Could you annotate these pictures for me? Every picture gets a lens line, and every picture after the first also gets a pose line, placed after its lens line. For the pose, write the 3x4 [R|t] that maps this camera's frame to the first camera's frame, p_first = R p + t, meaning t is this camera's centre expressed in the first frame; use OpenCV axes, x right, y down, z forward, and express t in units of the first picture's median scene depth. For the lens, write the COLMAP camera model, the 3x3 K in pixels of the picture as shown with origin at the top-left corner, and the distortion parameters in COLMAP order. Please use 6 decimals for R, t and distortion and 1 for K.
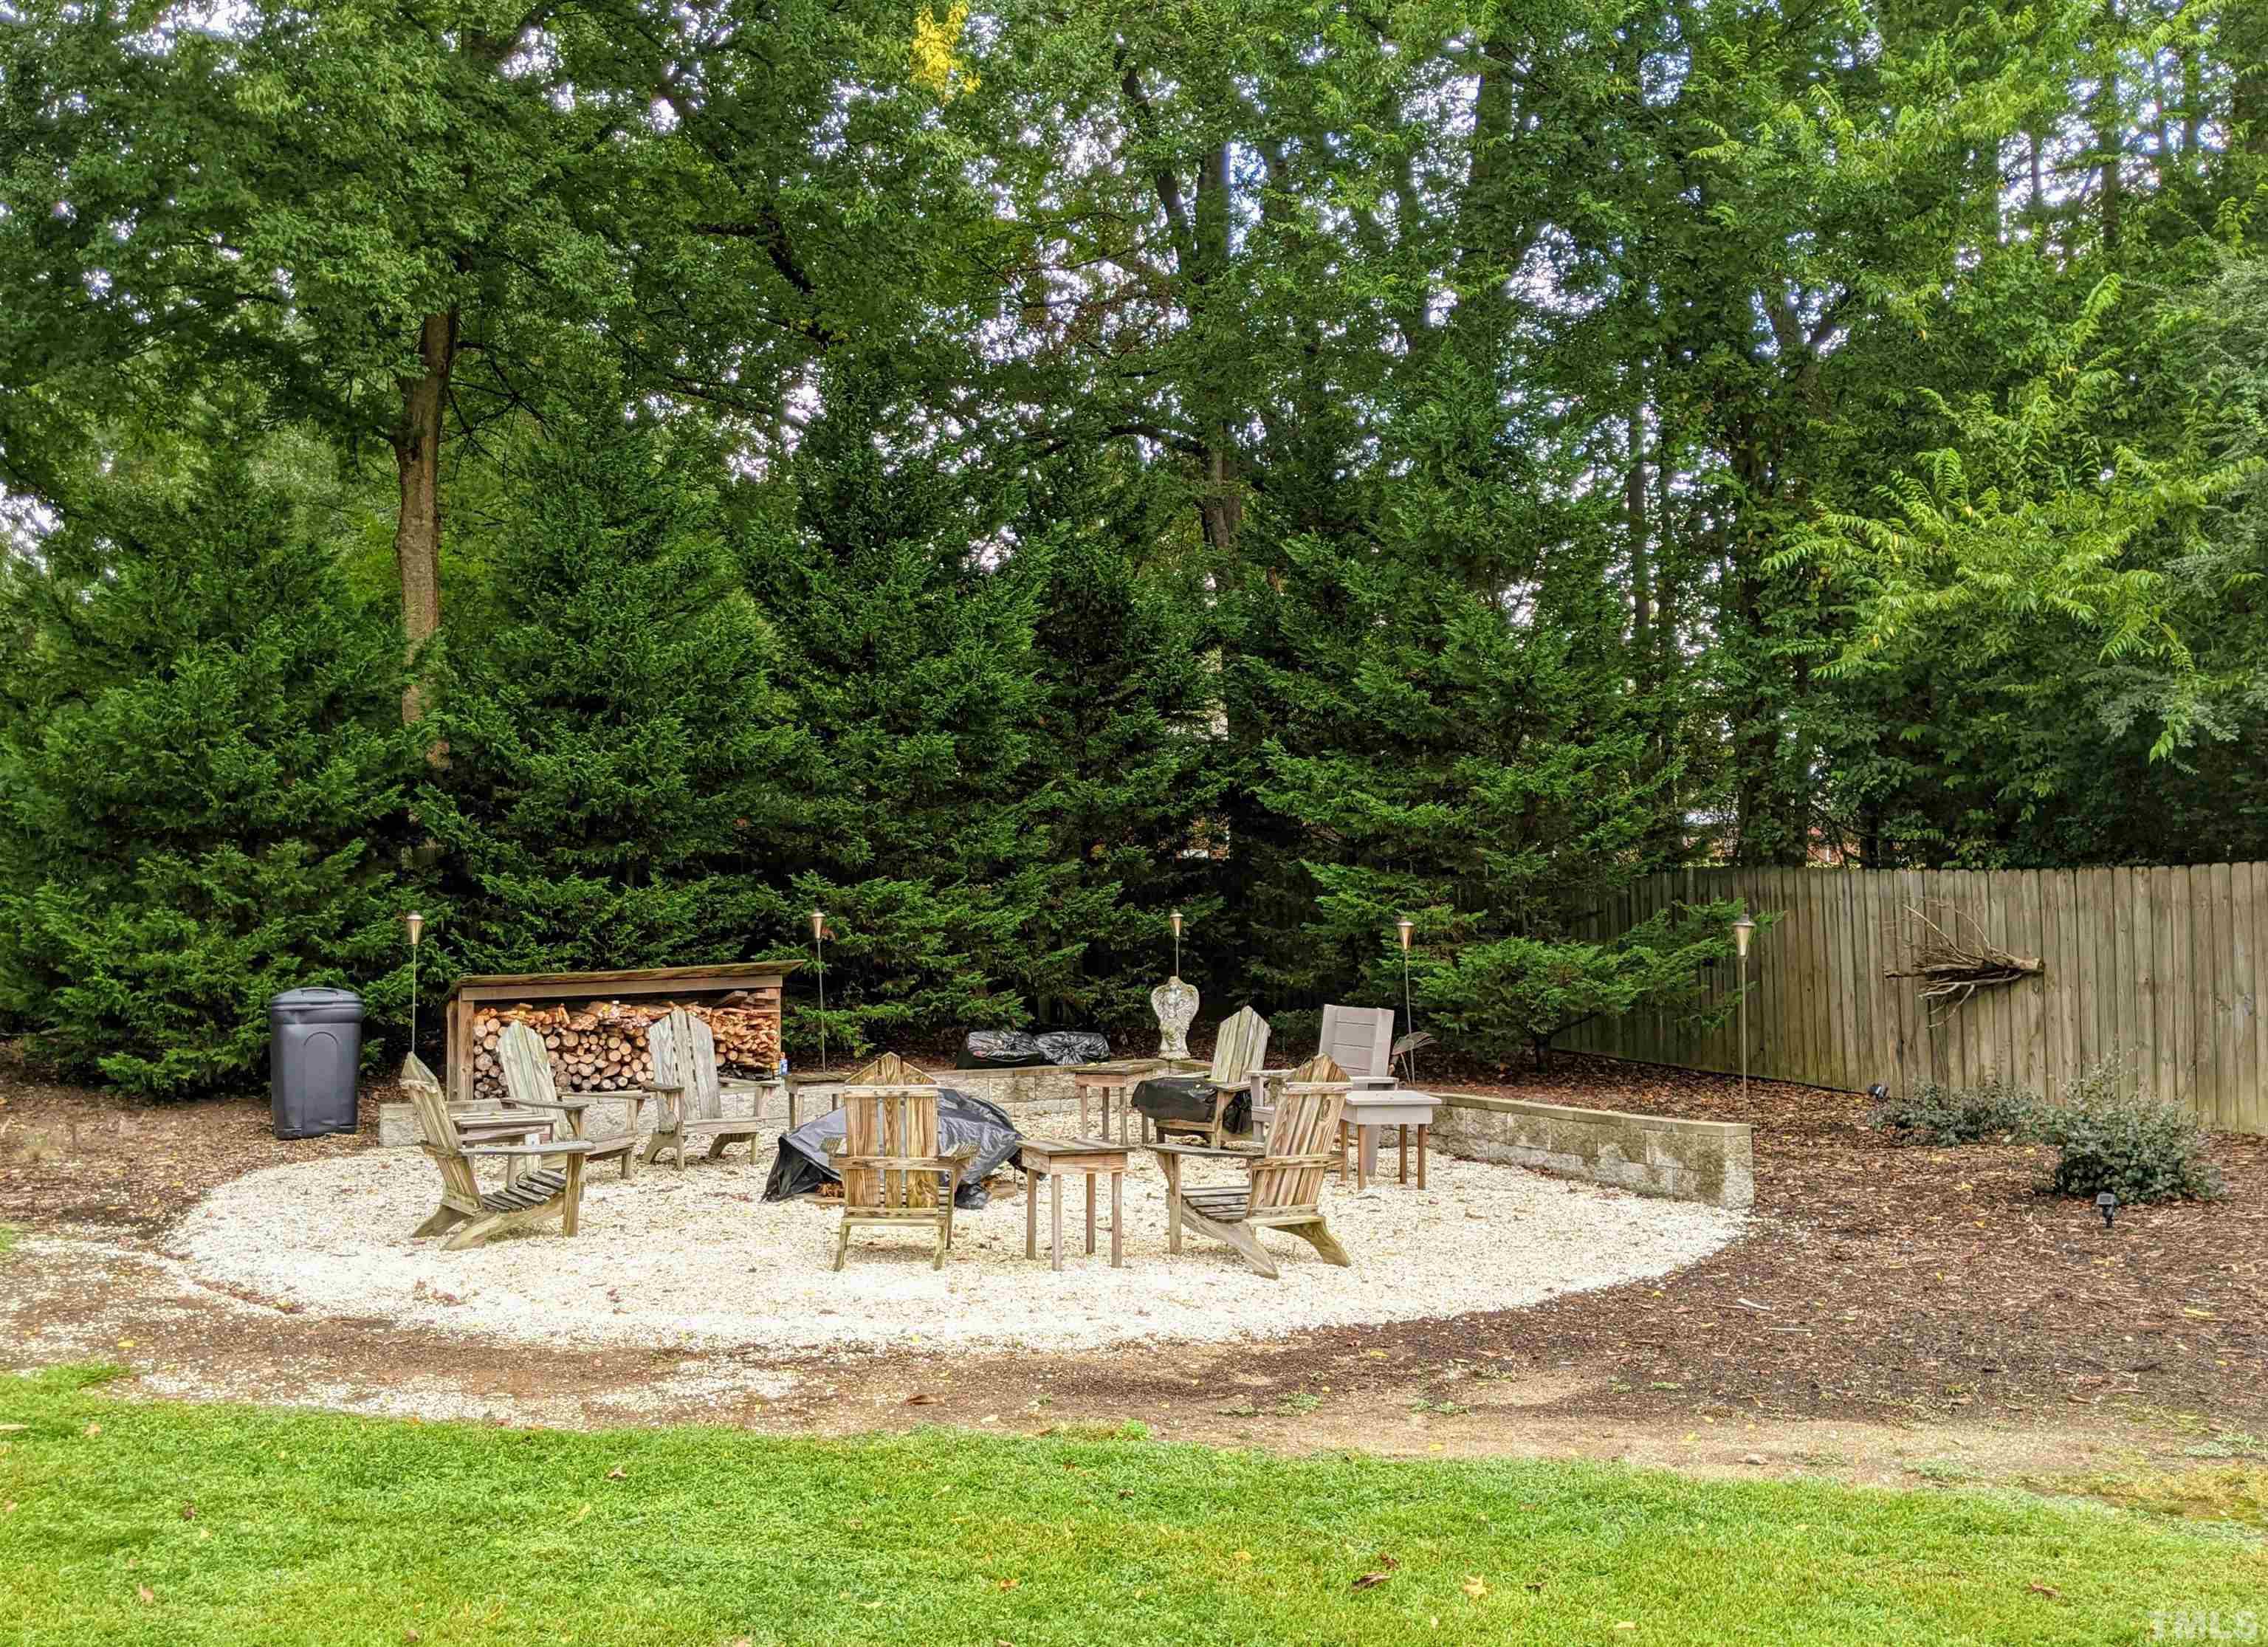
lens RADIAL K [[2020.6, 0, 1116.2], [0, 2020.6, 827.6], [0, 0, 1]] dist [0.039709, -0.002157]
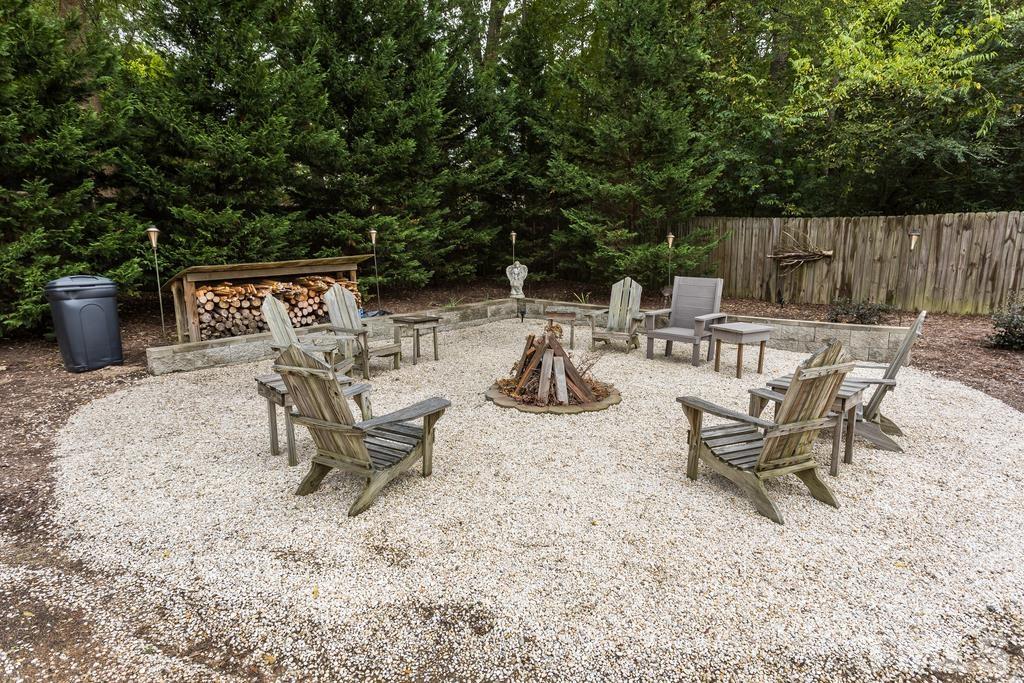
lens RADIAL K [[585.3, 0, 513.5], [0, 585.3, 344.8], [0, 0, 1]] dist [0.001544, -0.002088]
pose [[0.921240, -0.066815, 0.383213, -0.252247], [-0.019100, 0.976180, 0.216118, 0.025942], [-0.388525, -0.206416, 0.898021, 0.436220]]
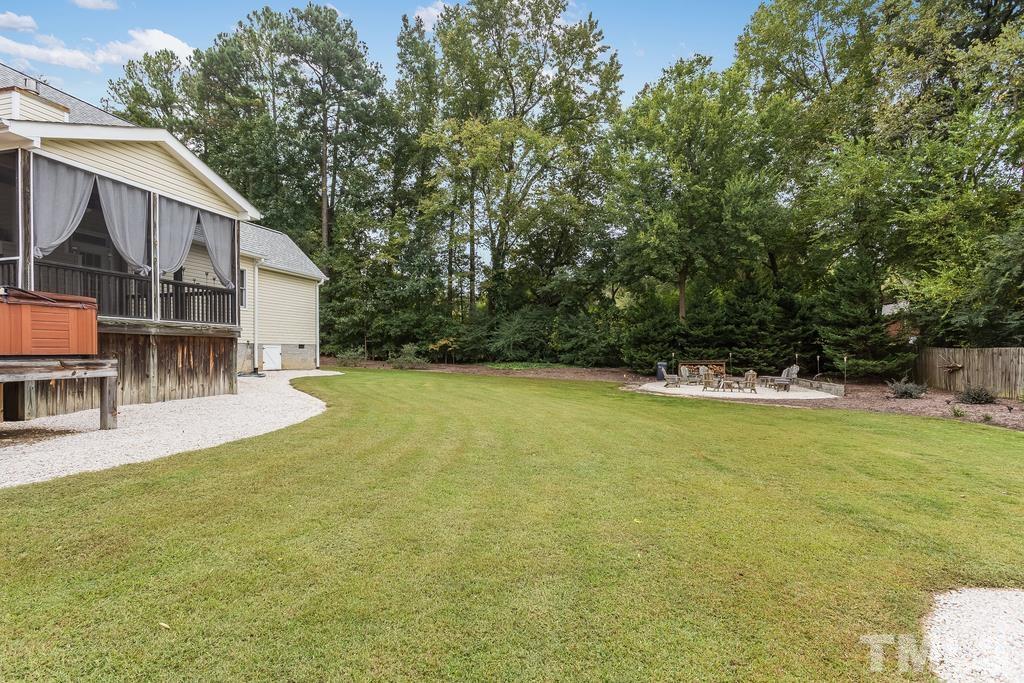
lens RADIAL K [[492.9, 0, 511.3], [0, 492.9, 331.2], [0, 0, 1]] dist [-0.014179, 0.000784]
pose [[0.743004, -0.015748, -0.669102, 0.429996], [0.019113, 0.999815, -0.002307, -0.045182], [0.669014, -0.011075, 0.743167, -0.773897]]
